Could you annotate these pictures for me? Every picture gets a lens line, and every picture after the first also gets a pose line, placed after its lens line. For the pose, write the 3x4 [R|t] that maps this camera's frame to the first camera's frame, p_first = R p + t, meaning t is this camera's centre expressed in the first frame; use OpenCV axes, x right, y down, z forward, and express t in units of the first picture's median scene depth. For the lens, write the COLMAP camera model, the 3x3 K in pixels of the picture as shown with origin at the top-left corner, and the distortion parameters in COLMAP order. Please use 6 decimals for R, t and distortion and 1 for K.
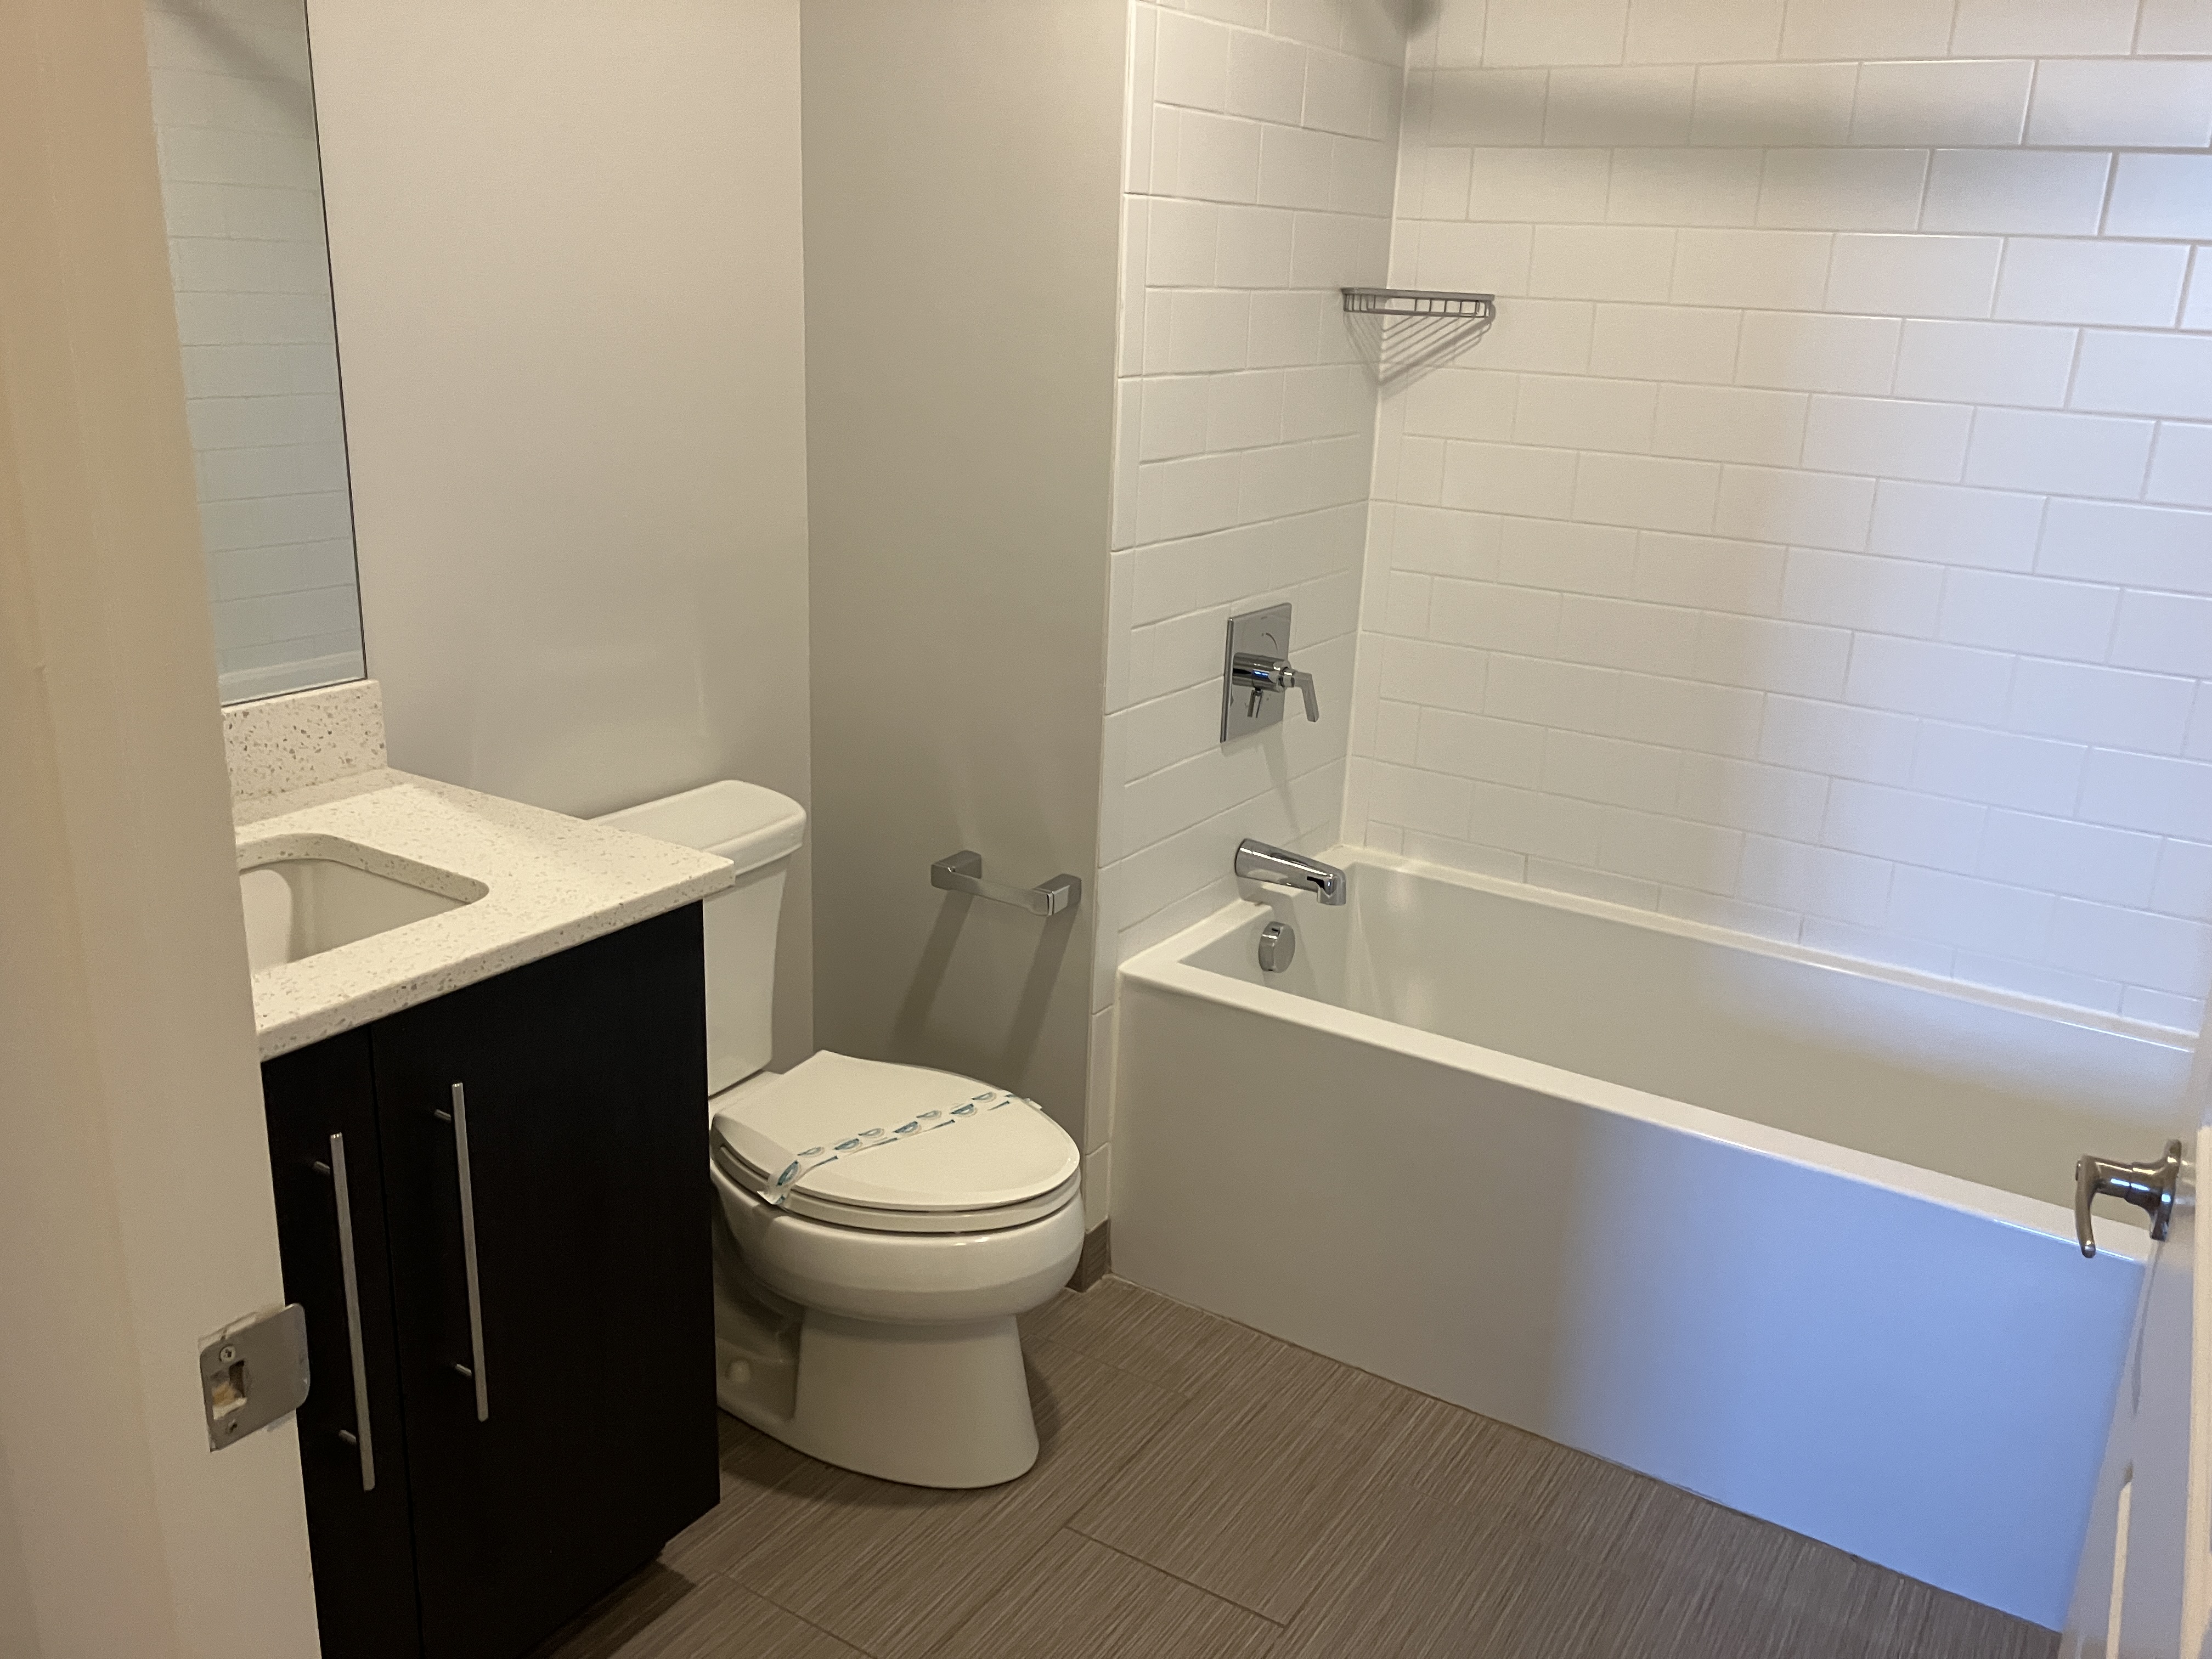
lens RADIAL K [[1807.4, 0, 1108.7], [0, 1807.4, 825.3], [0, 0, 1]] dist [0.006619, -0.010612]
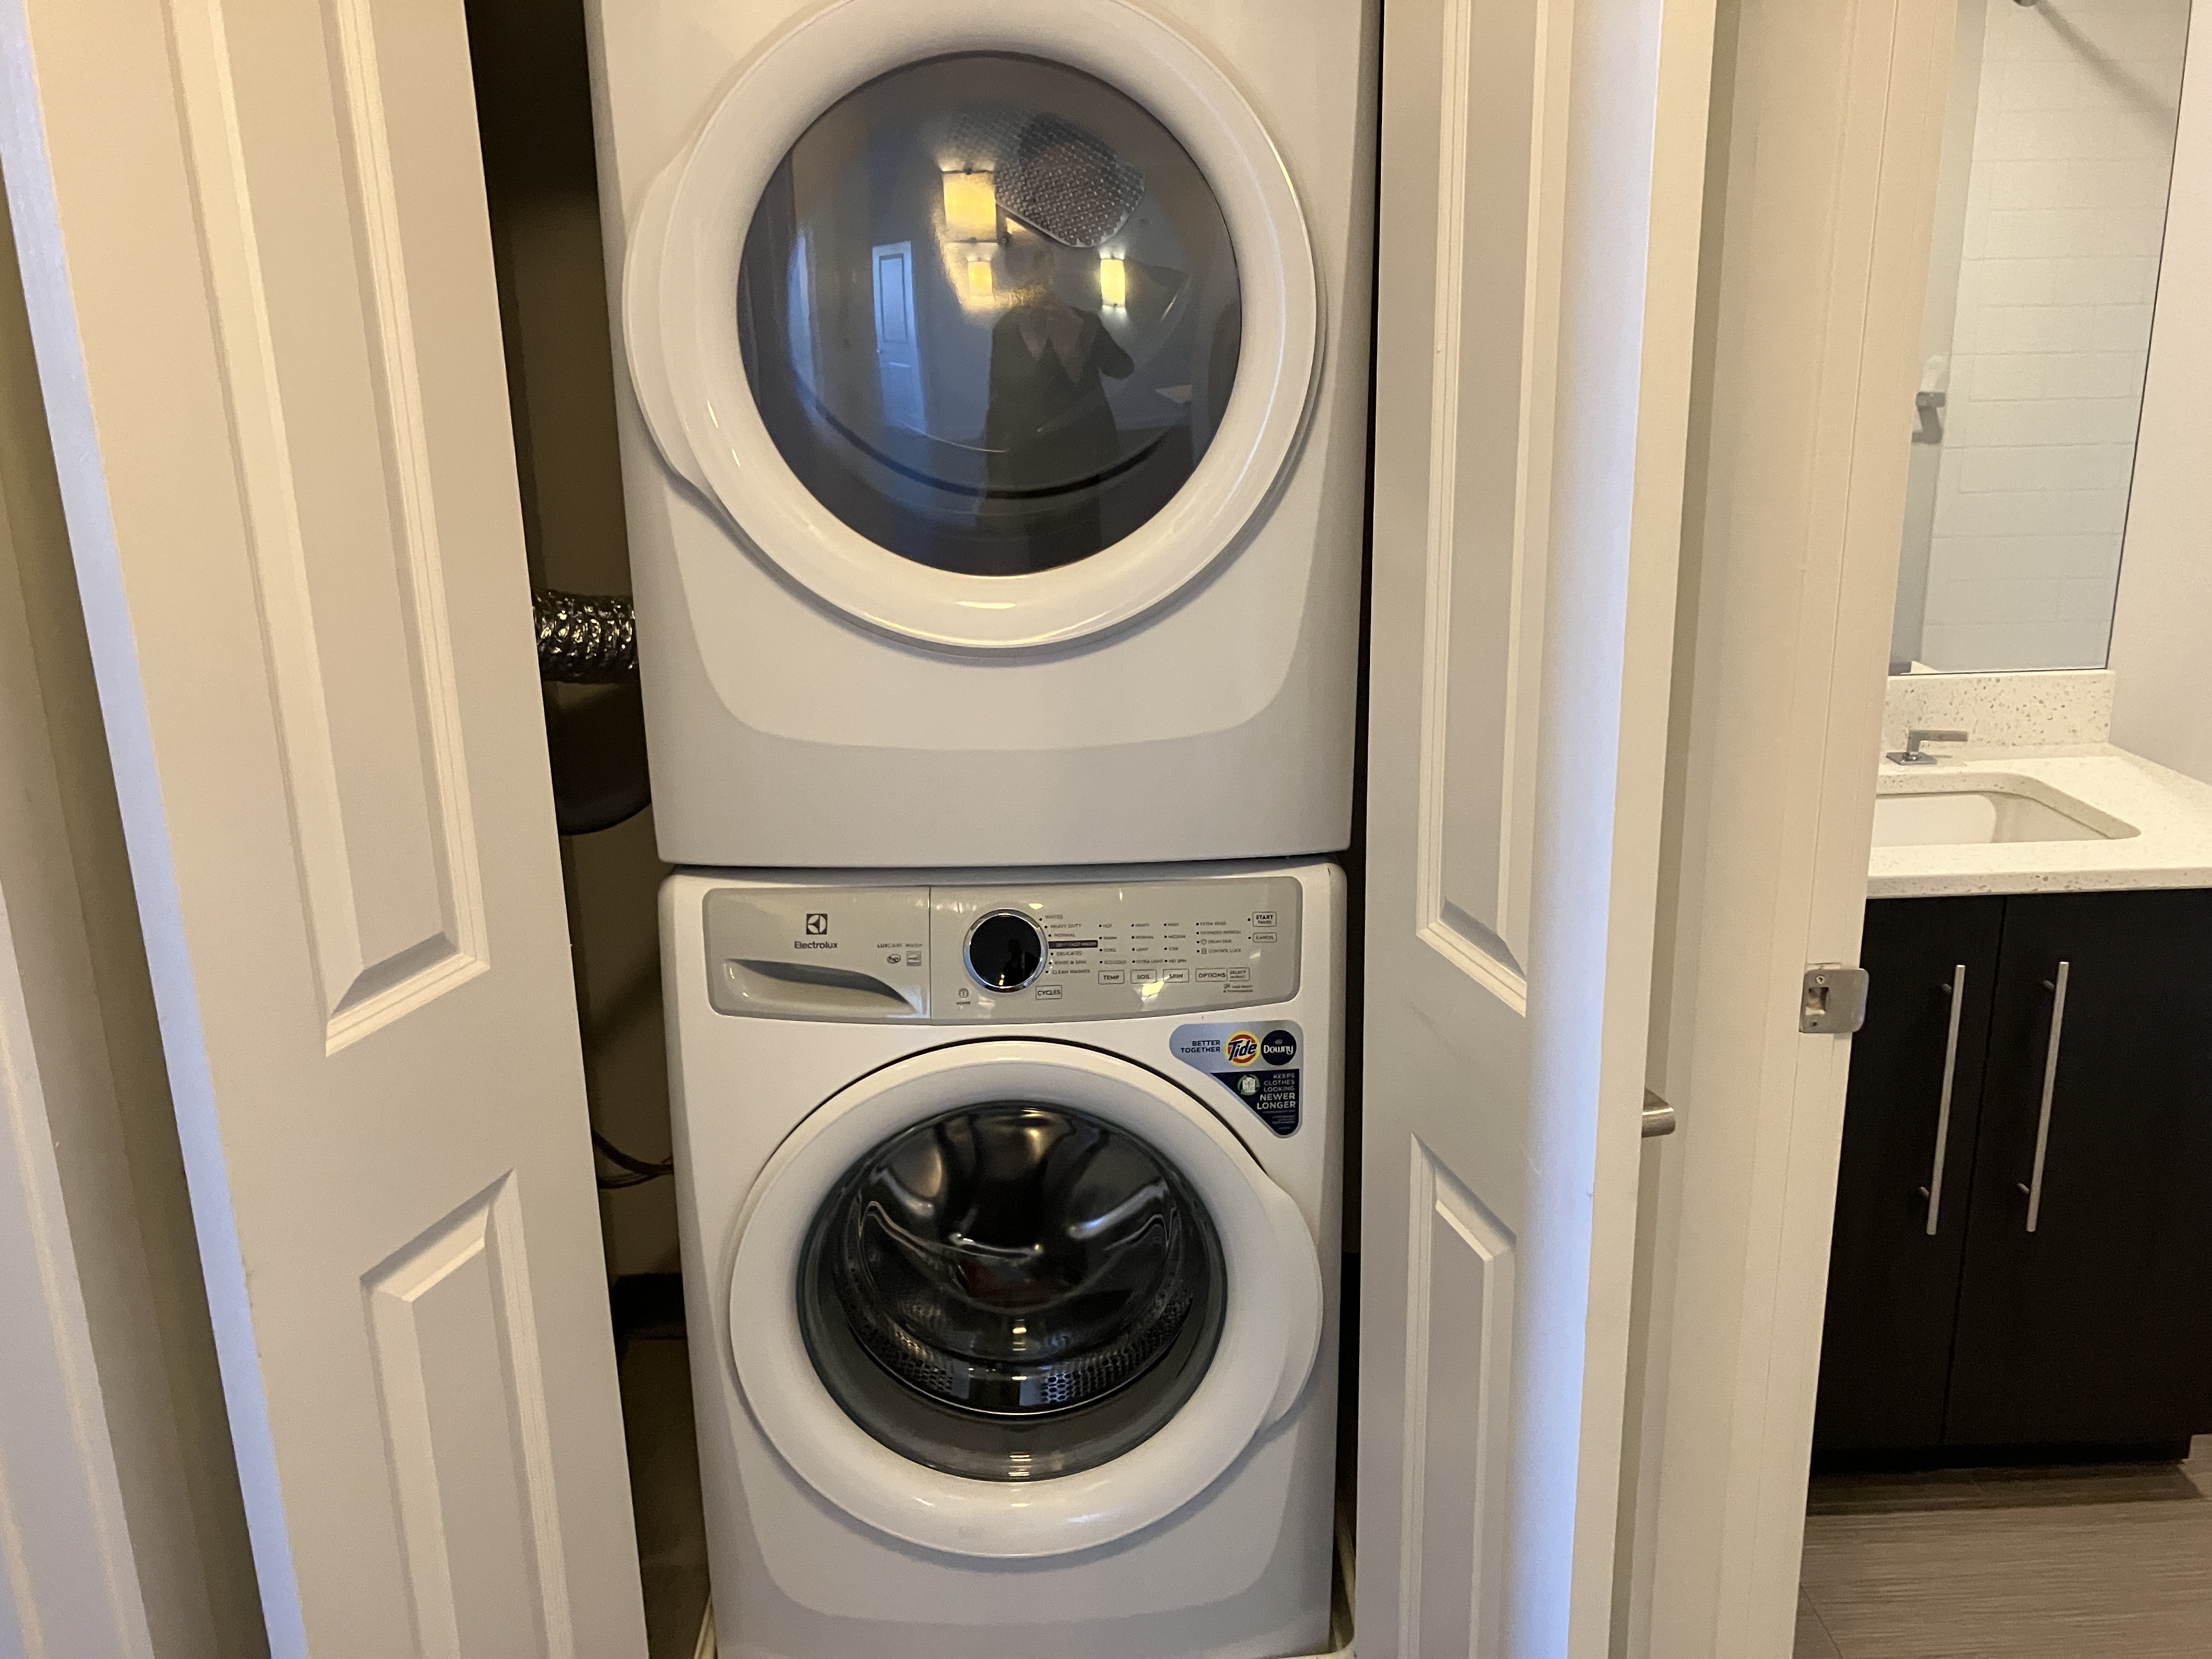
lens RADIAL K [[1807.4, 0, 1109.2], [0, 1807.4, 826.5], [0, 0, 1]] dist [0.006619, -0.010612]
pose [[0.567773, 0.182973, -0.802592, 0.221583], [-0.199563, 0.976495, 0.081444, 0.061512], [0.798629, 0.113926, 0.590942, -0.267731]]
